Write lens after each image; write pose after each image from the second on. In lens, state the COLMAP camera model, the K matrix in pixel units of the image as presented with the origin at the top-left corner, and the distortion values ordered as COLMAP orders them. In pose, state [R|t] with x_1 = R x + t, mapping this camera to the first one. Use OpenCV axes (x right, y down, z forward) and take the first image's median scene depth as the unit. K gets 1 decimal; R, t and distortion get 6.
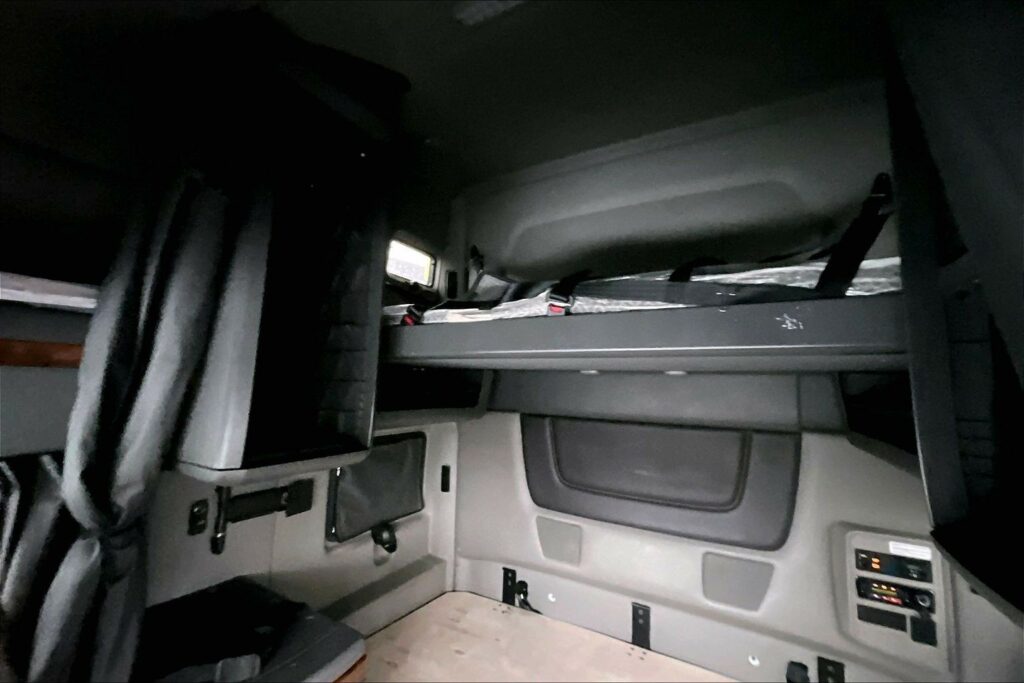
lens RADIAL K [[413.0, 0, 512.0], [0, 413.0, 341.5], [0, 0, 1]] dist [-0.001612, -0.000466]
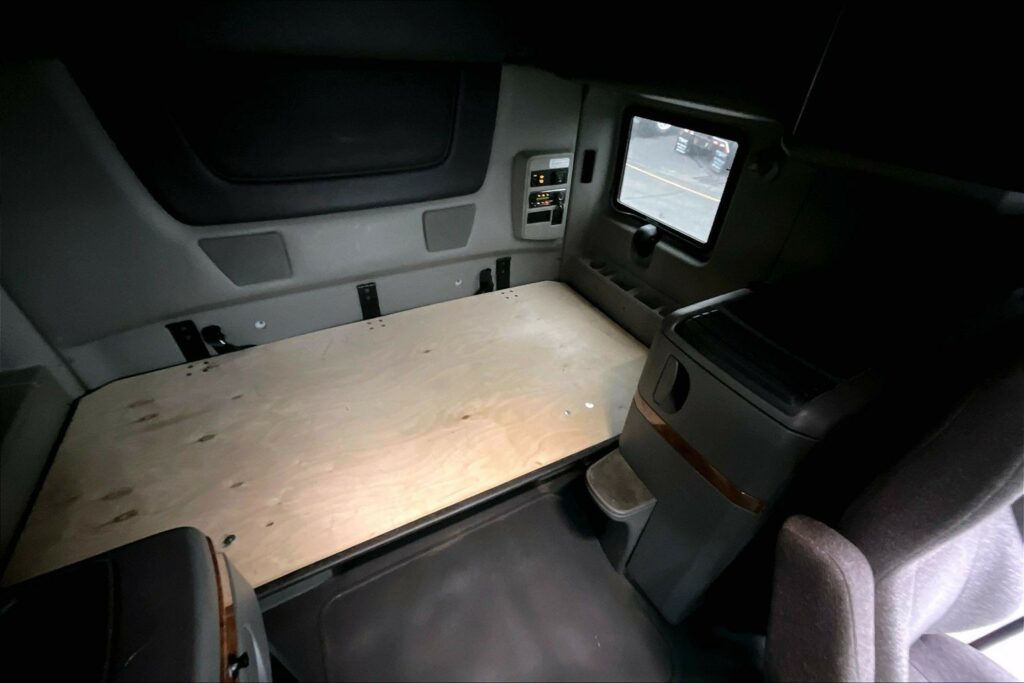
lens RADIAL K [[401.0, 0, 508.1], [0, 401.0, 338.1], [0, 0, 1]] dist [-0.002610, -0.000266]
pose [[0.527973, -0.510872, 0.678420, -0.235760], [-0.111548, 0.750200, 0.651734, 0.082993], [-0.841903, -0.419775, 0.339099, 0.367007]]
